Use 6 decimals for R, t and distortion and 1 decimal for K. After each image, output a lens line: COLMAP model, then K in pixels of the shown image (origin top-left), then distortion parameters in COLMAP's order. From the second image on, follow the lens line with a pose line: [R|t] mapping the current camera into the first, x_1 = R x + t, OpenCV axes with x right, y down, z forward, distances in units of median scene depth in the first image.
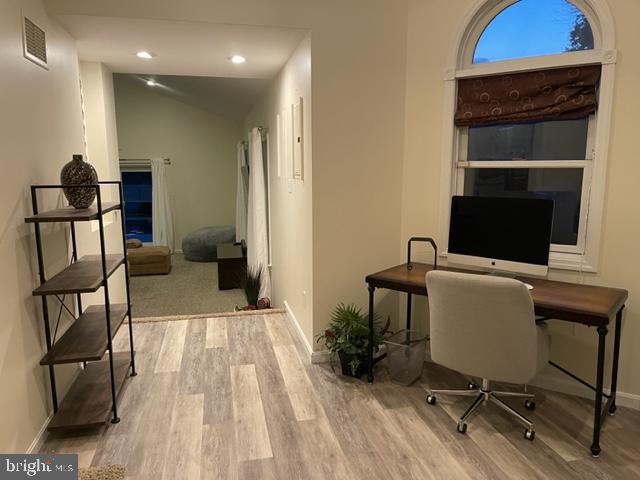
lens RADIAL K [[479.0, 0, 320.0], [0, 479.0, 240.0], [0, 0, 1]] dist [0.087197, -0.103192]
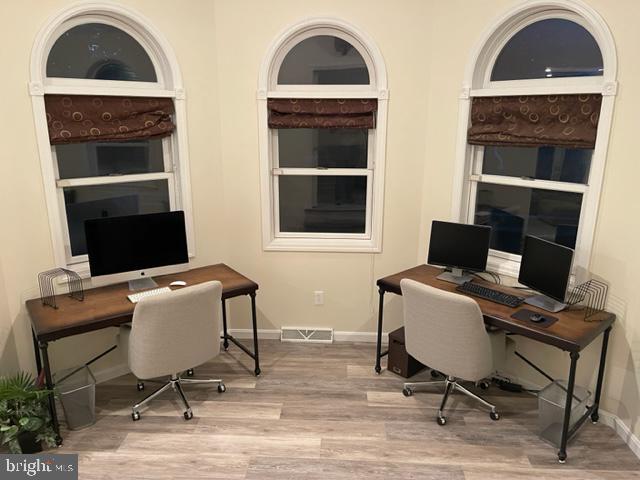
lens RADIAL K [[479.0, 0, 320.0], [0, 479.0, 240.0], [0, 0, 1]] dist [0.087197, -0.103192]
pose [[0.274289, -0.236977, 0.931991, -0.557047], [0.145653, 0.968218, 0.203322, -0.196902], [-0.950553, 0.079978, 0.300088, 0.277518]]
